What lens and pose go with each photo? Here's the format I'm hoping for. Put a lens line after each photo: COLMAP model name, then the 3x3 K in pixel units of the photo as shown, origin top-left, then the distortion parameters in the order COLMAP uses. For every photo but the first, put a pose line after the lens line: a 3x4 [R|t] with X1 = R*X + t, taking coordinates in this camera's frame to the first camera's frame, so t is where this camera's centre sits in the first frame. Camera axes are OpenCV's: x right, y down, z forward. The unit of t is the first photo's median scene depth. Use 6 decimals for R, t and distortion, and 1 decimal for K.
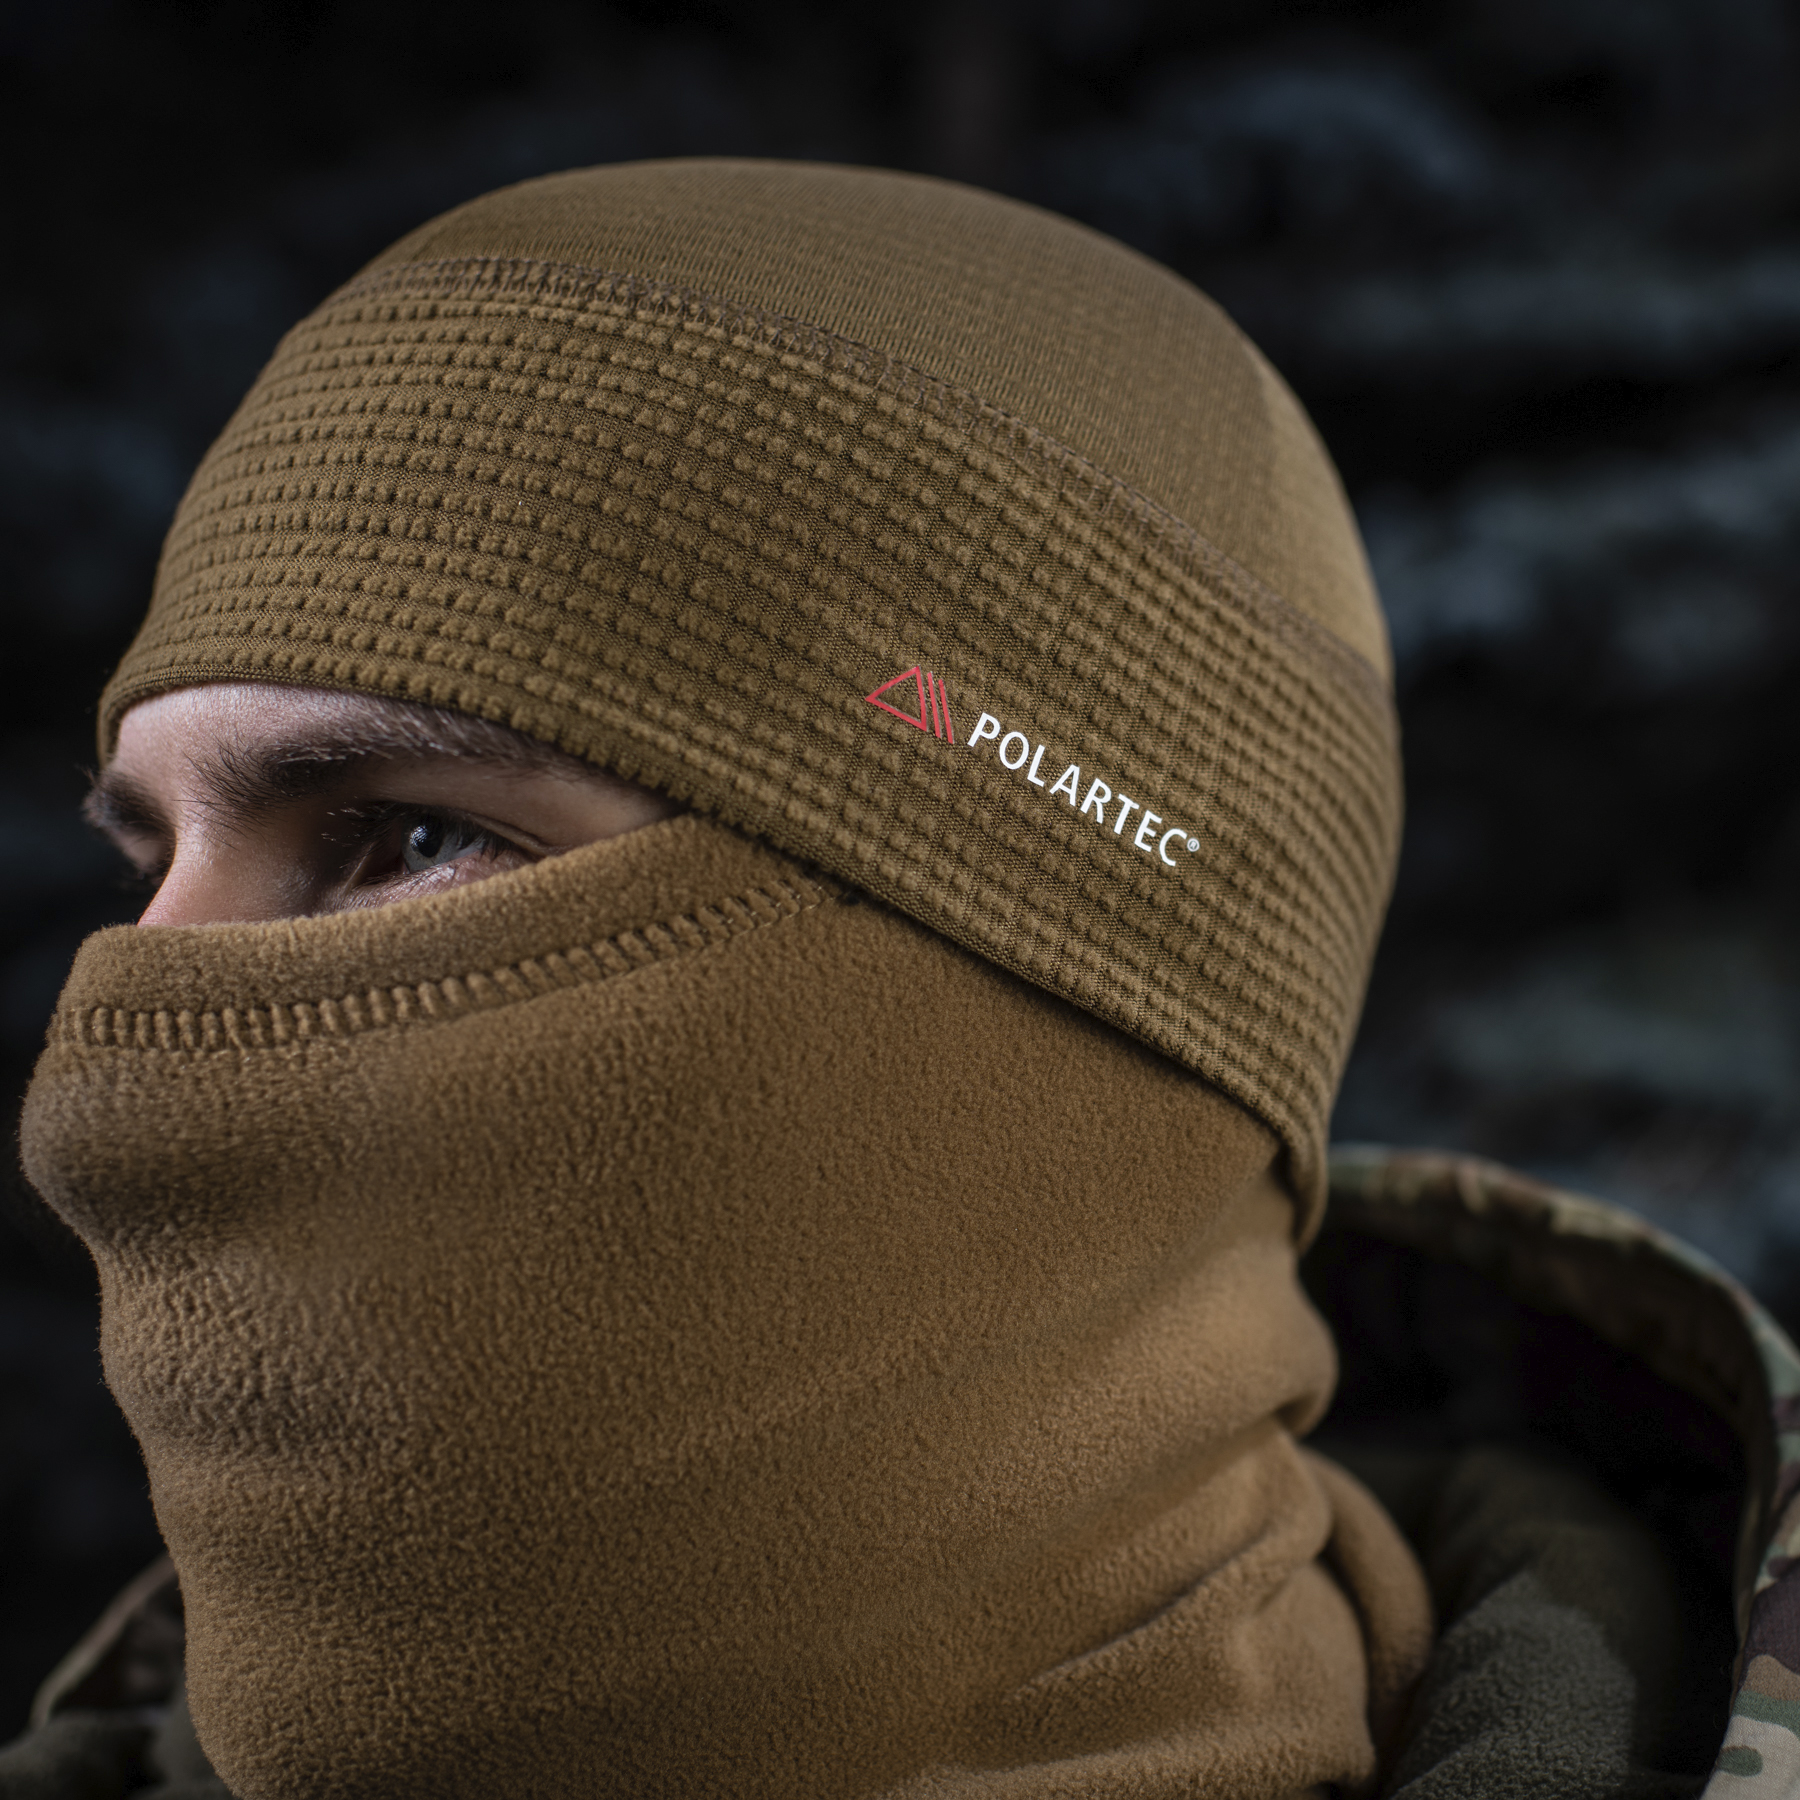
lens RADIAL K [[2683.2, 0, 1029.7], [0, 2683.2, 897.0], [0, 0, 1]] dist [-0.017618, -0.107029]
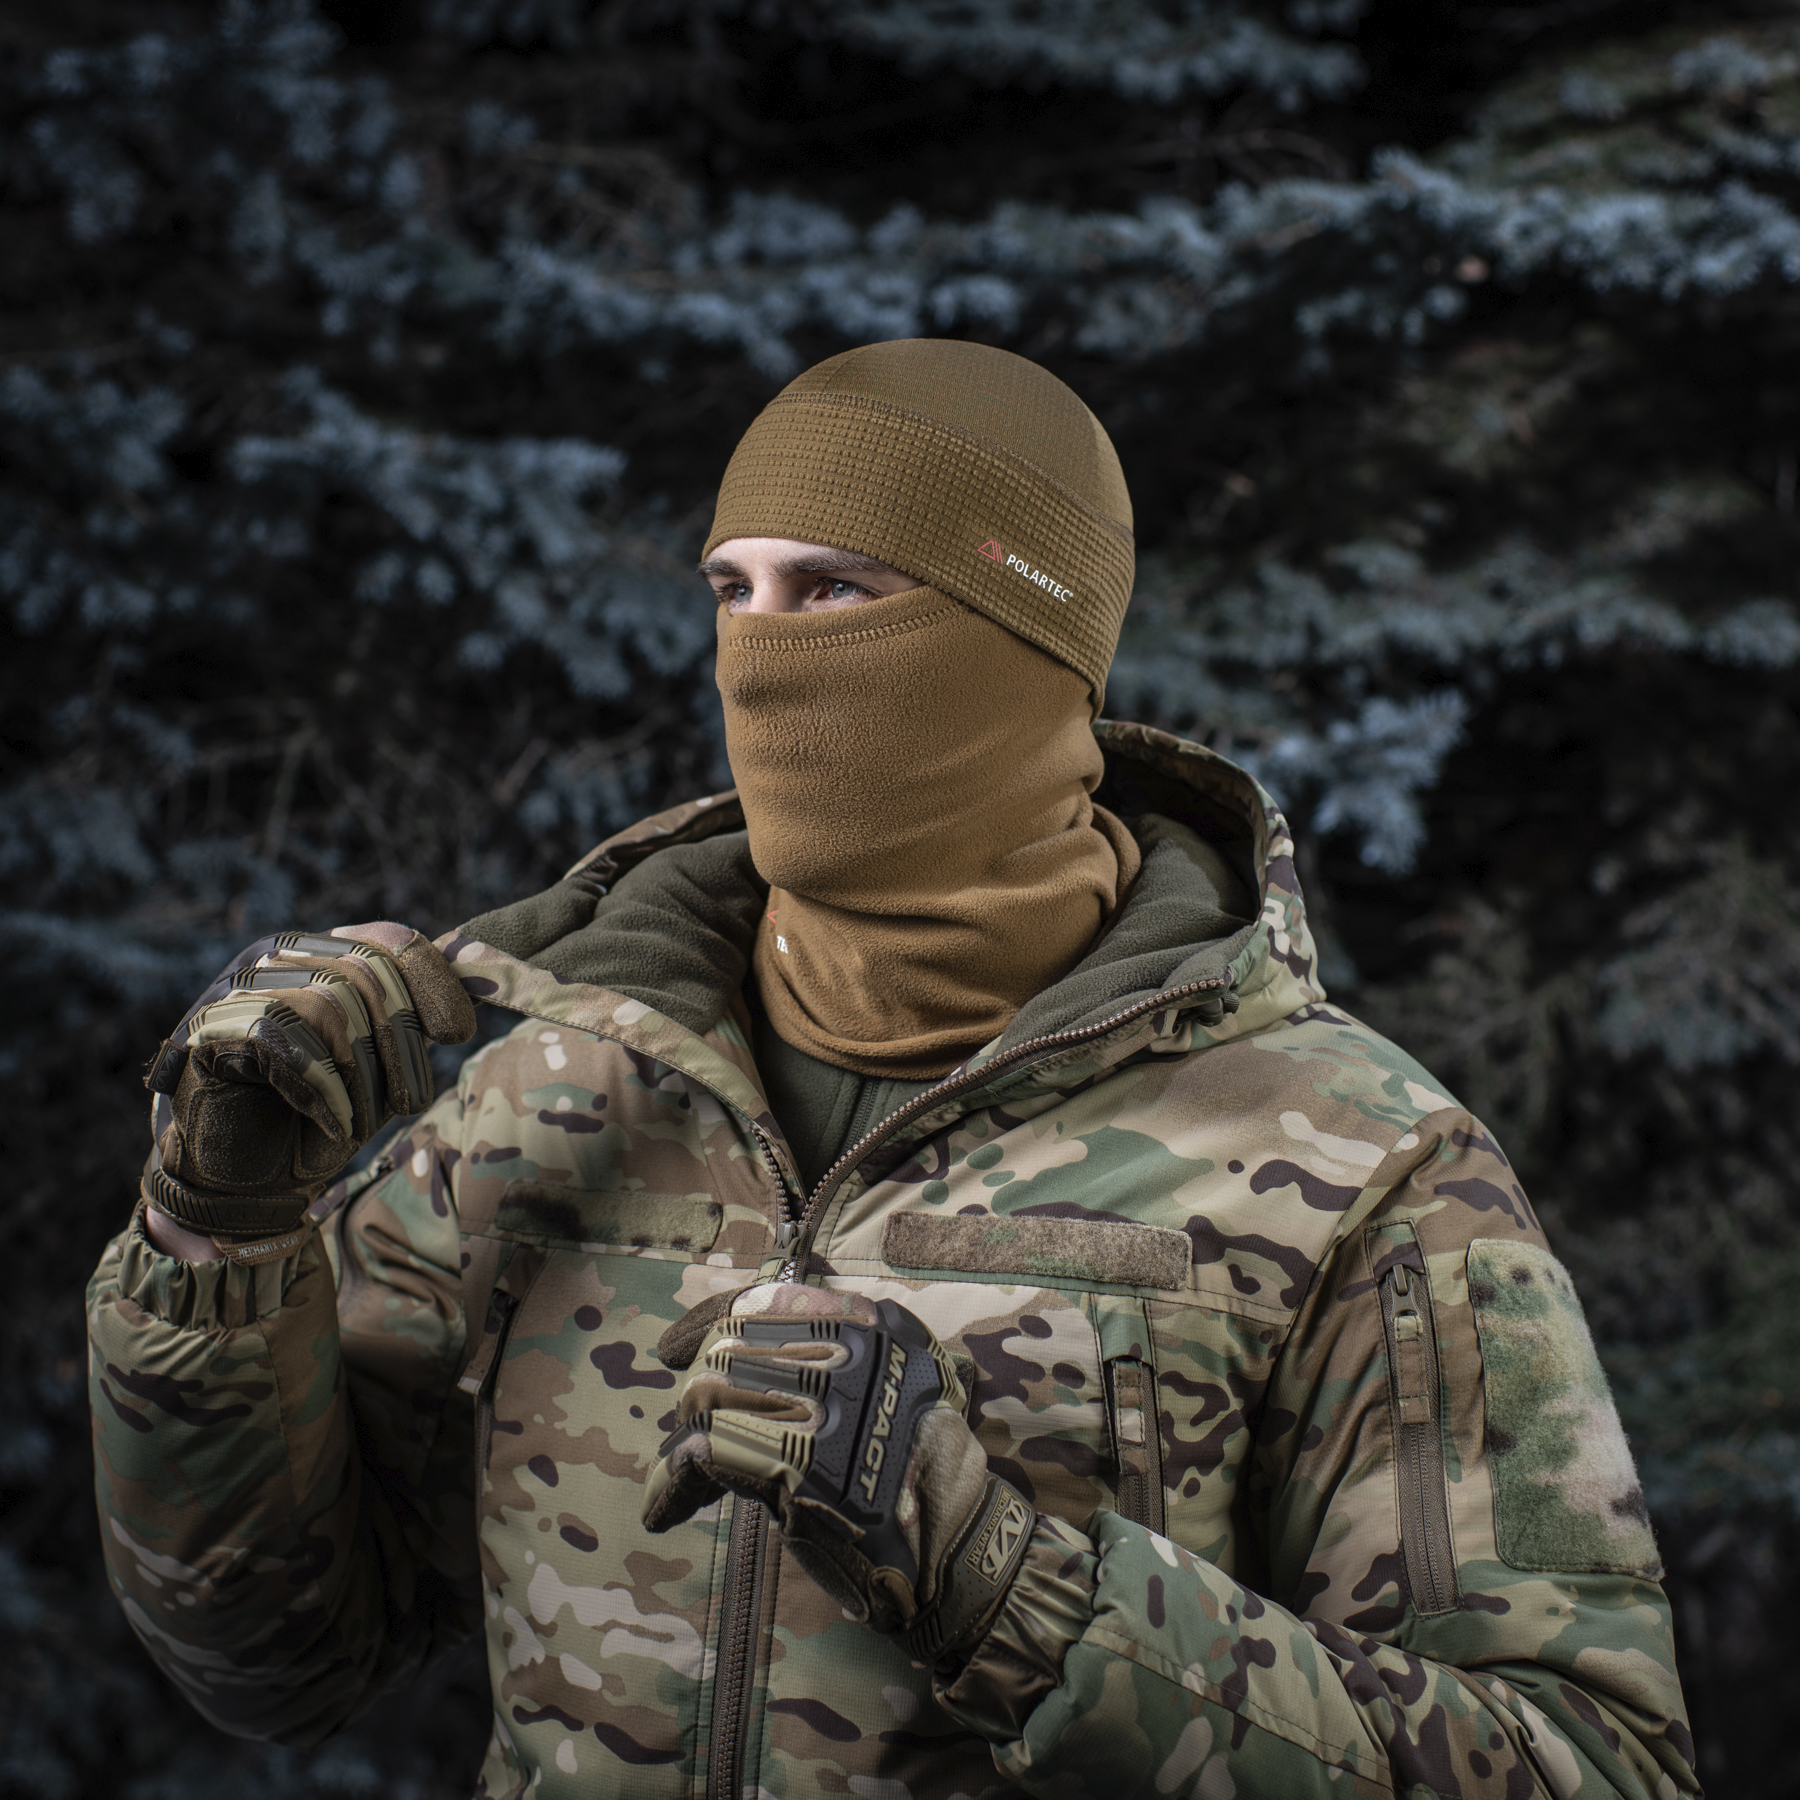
lens RADIAL K [[2683.2, 0, 1029.7], [0, 2683.2, 897.0], [0, 0, 1]] dist [-0.017618, -0.107029]
pose [[0.993720, 0.019481, 0.110187, -0.345871], [-0.037640, 0.985538, 0.165220, -0.197585], [-0.105375, -0.168329, 0.980082, -2.273723]]
